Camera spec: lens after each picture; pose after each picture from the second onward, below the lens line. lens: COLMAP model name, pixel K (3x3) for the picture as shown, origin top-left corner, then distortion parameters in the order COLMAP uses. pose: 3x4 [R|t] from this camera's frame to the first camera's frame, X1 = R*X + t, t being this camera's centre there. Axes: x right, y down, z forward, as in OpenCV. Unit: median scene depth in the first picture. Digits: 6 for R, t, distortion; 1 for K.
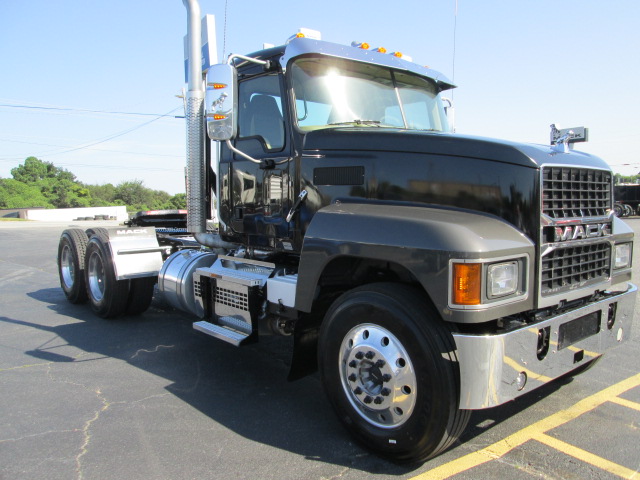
lens RADIAL K [[530.1, 0, 320.0], [0, 530.1, 240.0], [0, 0, 1]] dist [-0.045582, 0.011292]
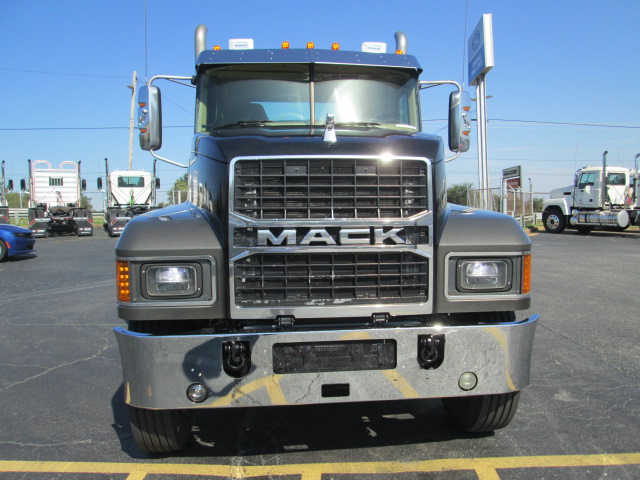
lens RADIAL K [[530.1, 0, 320.0], [0, 530.1, 240.0], [0, 0, 1]] dist [-0.045582, 0.011292]
pose [[0.815094, 0.043383, -0.577702, 0.935796], [-0.045733, 0.998899, 0.010487, -0.017553], [0.577521, 0.017872, 0.816180, 0.309955]]
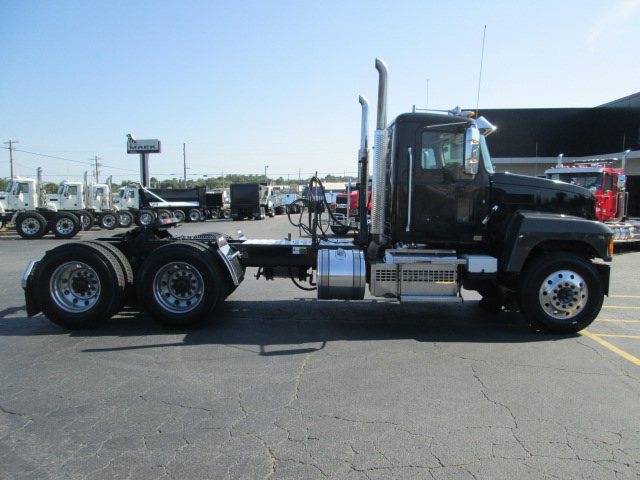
lens RADIAL K [[530.1, 0, 320.0], [0, 530.1, 240.0], [0, 0, 1]] dist [-0.045582, 0.011292]
pose [[0.682367, -0.051035, 0.729226, -1.858274], [0.059707, 0.998118, 0.013983, -0.042742], [-0.728567, 0.033998, 0.684130, 0.245683]]
